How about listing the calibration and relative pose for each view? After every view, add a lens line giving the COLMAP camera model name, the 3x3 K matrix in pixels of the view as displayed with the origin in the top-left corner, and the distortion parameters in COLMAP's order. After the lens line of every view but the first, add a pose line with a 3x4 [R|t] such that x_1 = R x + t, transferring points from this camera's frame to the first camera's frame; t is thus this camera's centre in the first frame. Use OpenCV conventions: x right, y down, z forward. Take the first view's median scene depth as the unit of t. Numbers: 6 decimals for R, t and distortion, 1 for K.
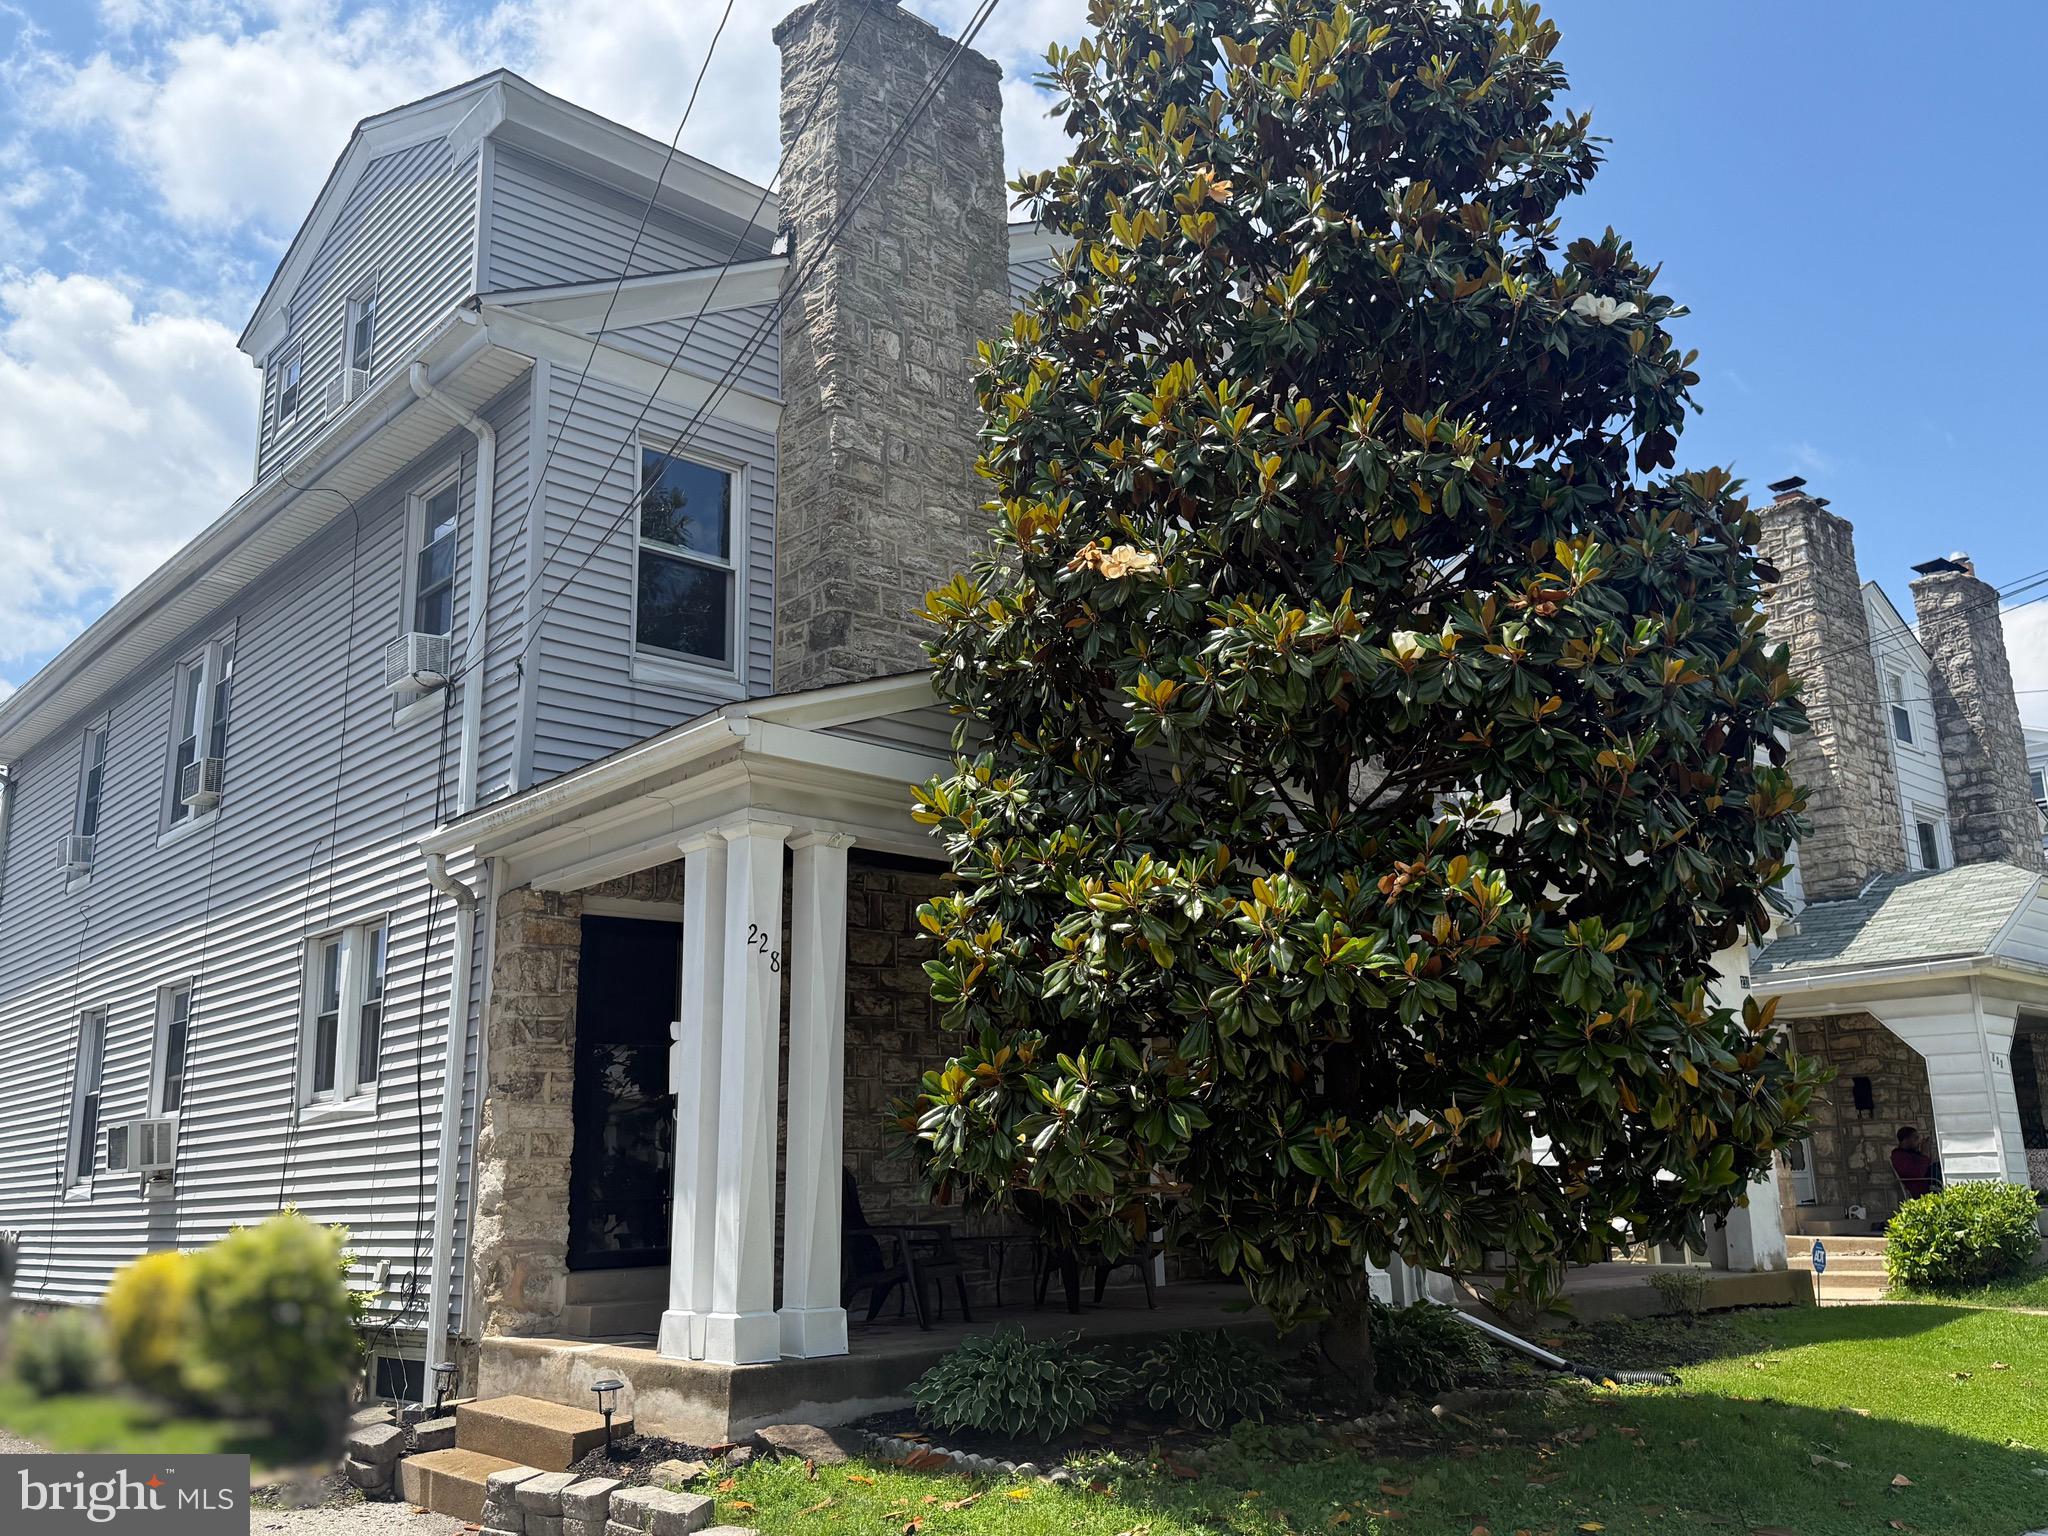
lens RADIAL K [[1738.0, 0, 1071.1], [0, 1738.0, 755.1], [0, 0, 1]] dist [0.104644, -0.172973]
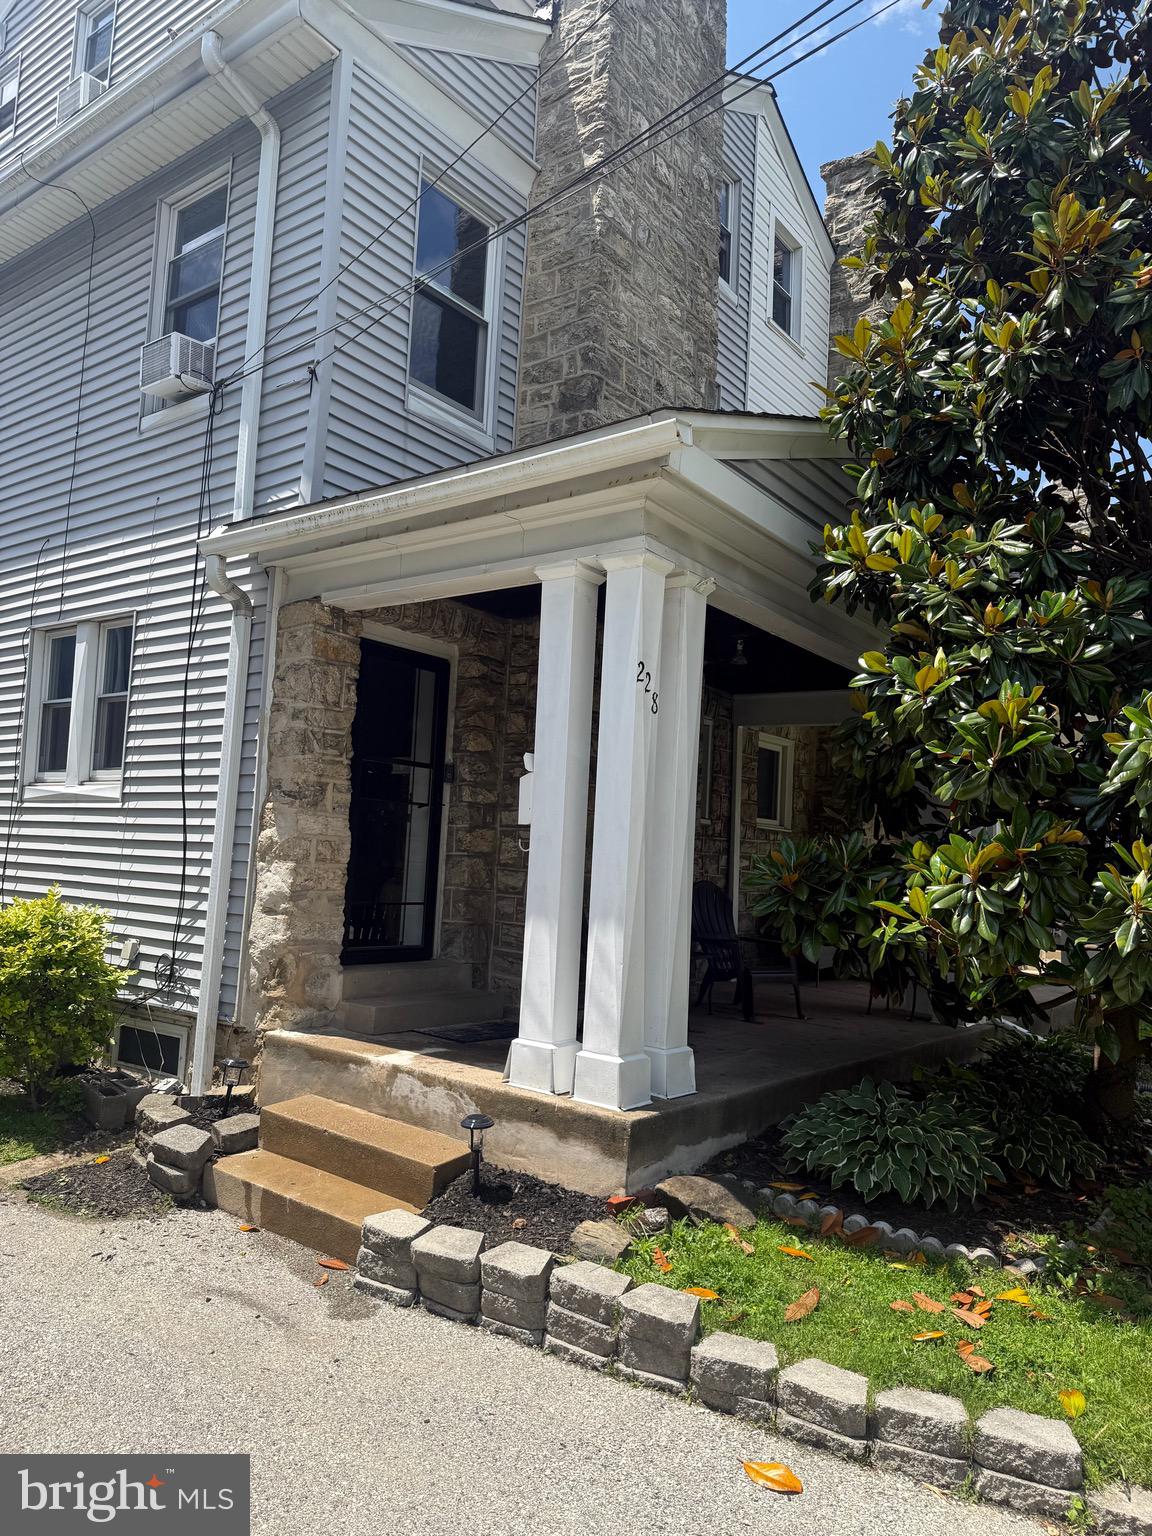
lens RADIAL K [[1080.9, 0, 601.4], [0, 1080.9, 762.2], [0, 0, 1]] dist [0.068238, -0.096633]
pose [[0.980578, 0.088107, 0.175227, -0.239449], [-0.114642, 0.982383, 0.147583, 0.053753], [-0.159137, -0.164805, 0.973404, 0.336940]]
